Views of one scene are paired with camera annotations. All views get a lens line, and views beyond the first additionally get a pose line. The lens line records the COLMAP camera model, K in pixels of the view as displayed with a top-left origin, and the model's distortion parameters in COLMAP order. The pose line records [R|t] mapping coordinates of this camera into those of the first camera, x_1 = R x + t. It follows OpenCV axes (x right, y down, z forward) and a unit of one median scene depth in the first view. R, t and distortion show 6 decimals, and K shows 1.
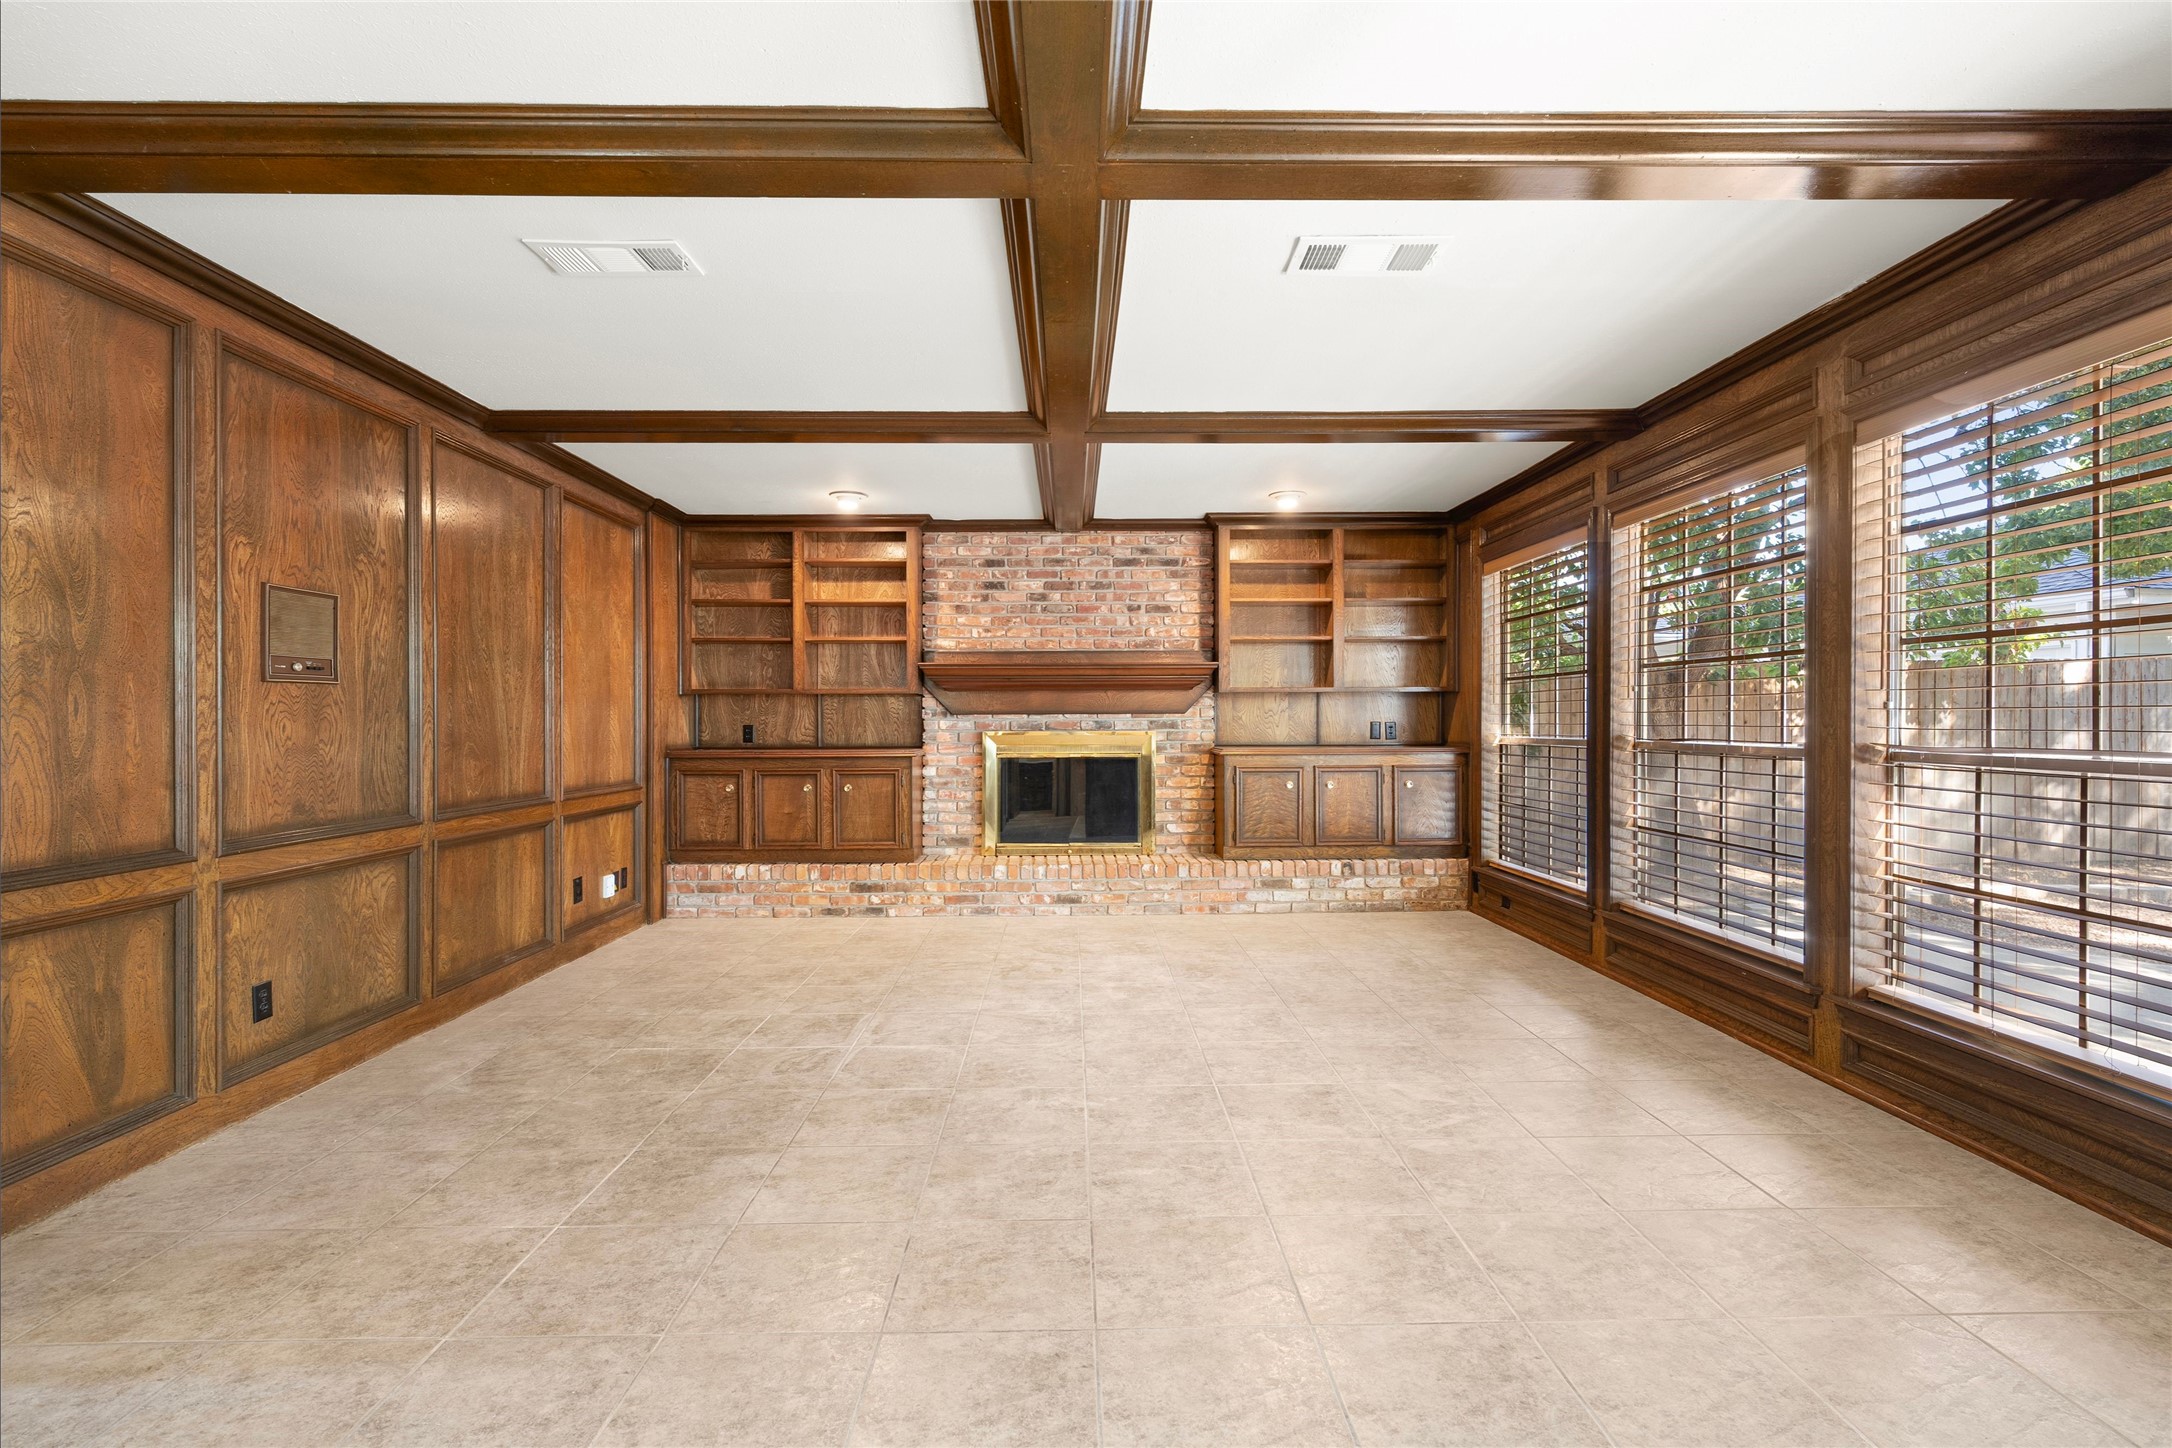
lens RADIAL K [[985.4, 0, 1087.3], [0, 985.4, 721.2], [0, 0, 1]] dist [-0.001574, 0.000055]
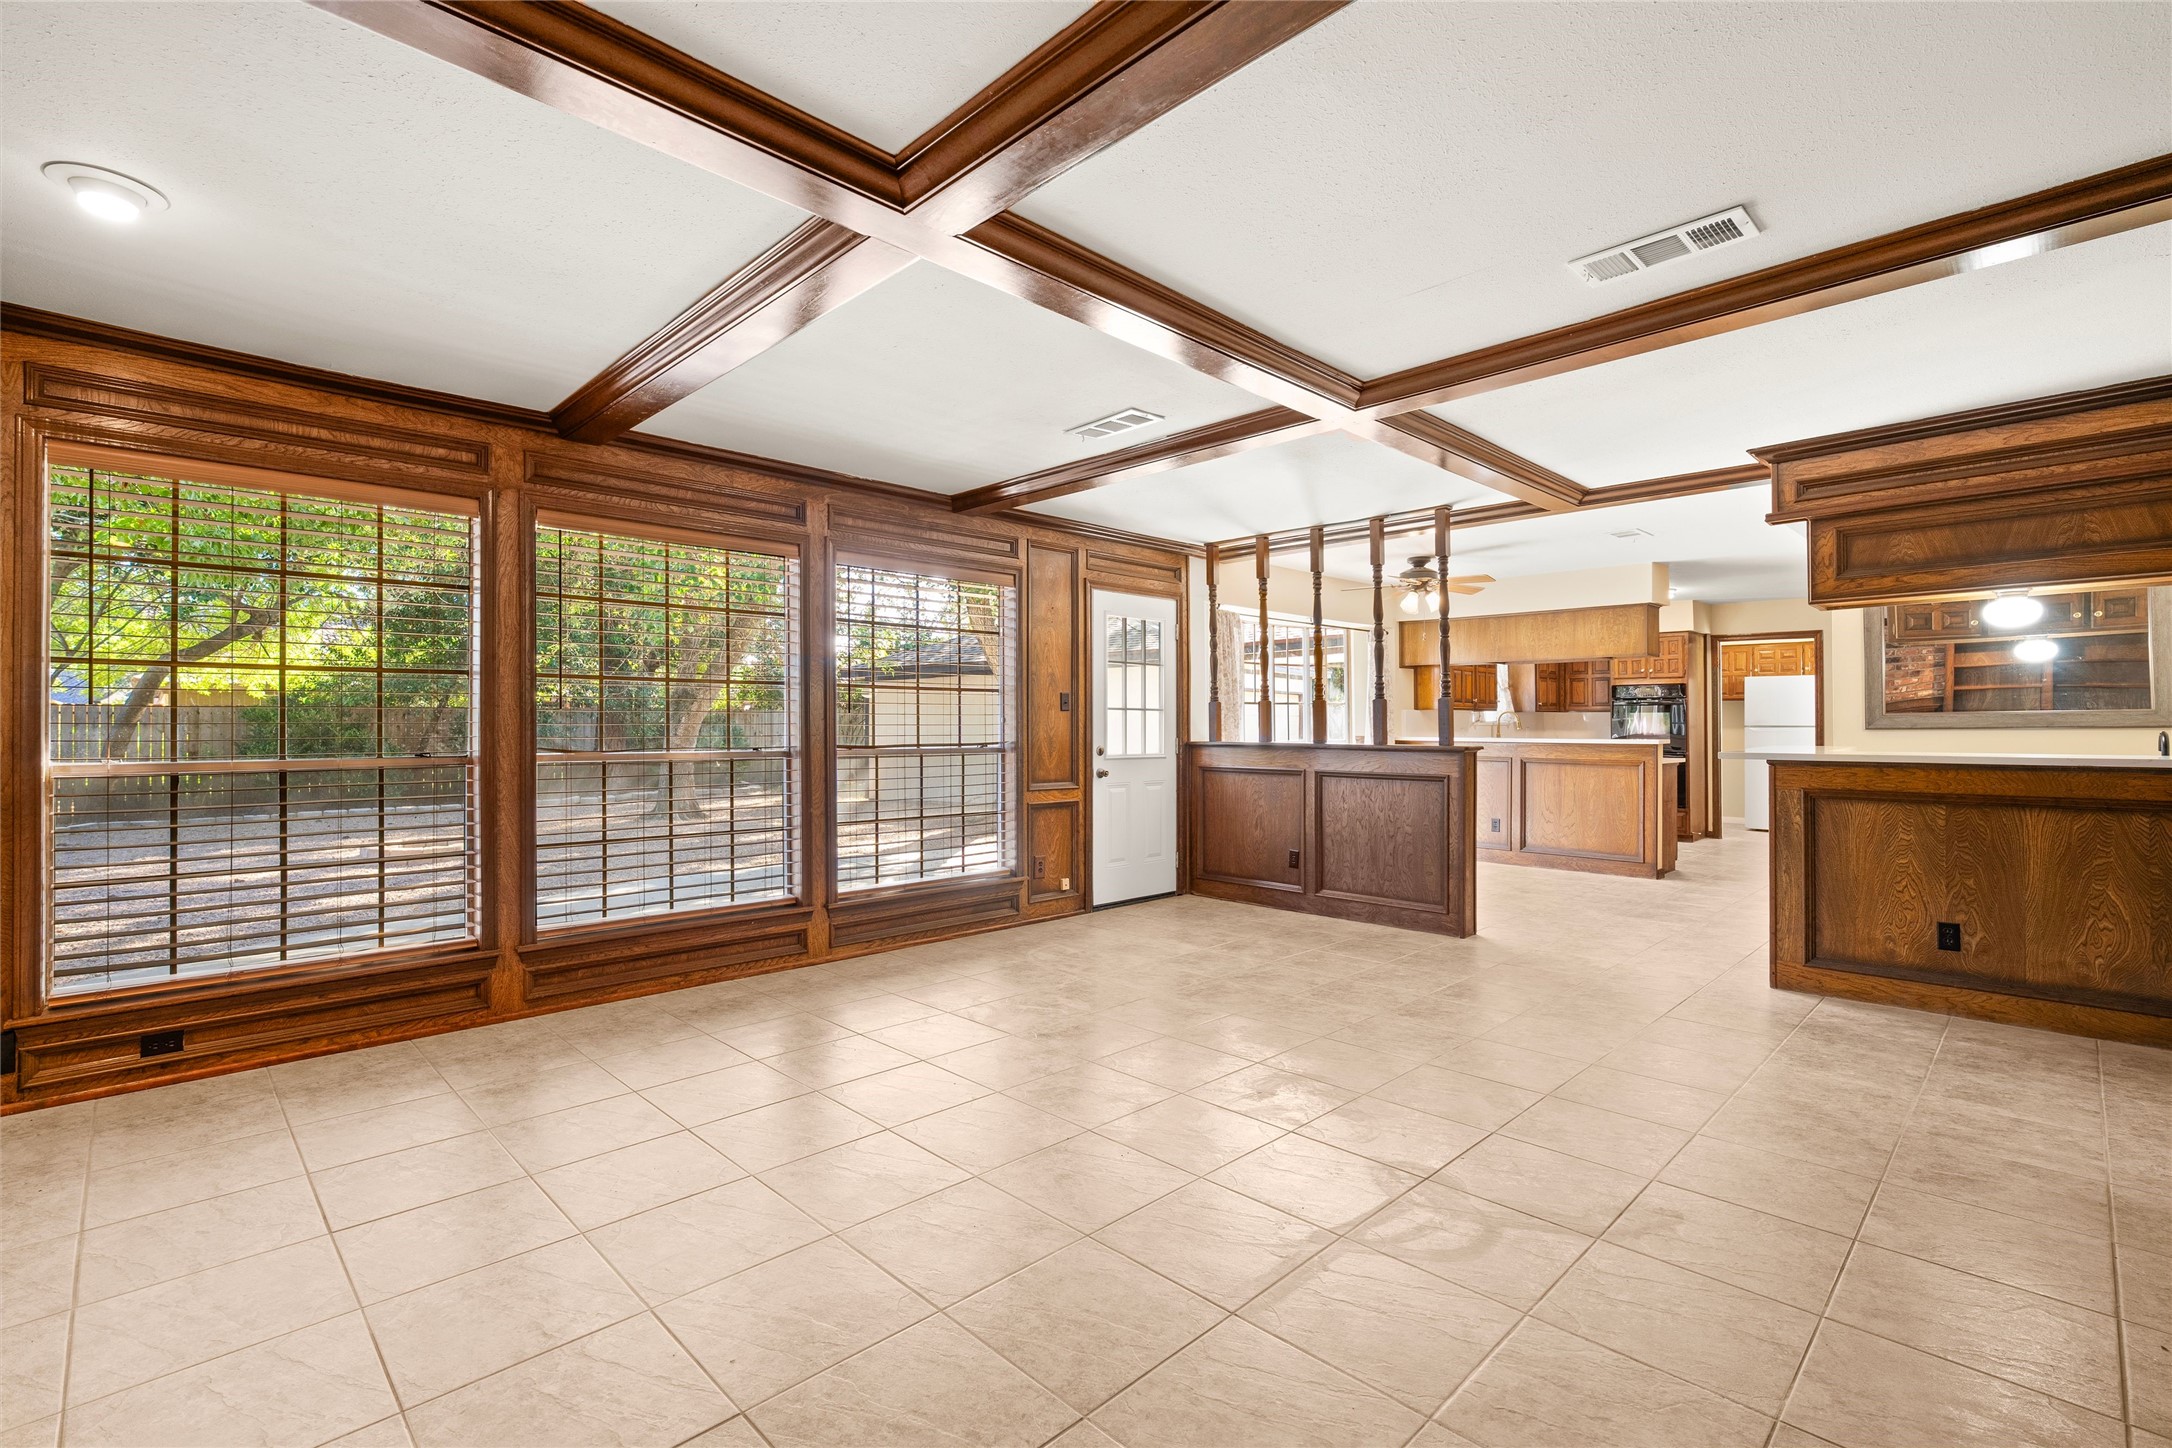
lens RADIAL K [[985.4, 0, 1093.7], [0, 985.4, 733.0], [0, 0, 1]] dist [-0.001574, 0.000055]
pose [[-0.690488, 0.008740, 0.723291, -0.386635], [0.007666, 0.999959, -0.004765, 0.006150], [-0.723303, 0.002255, -0.690527, 1.012537]]
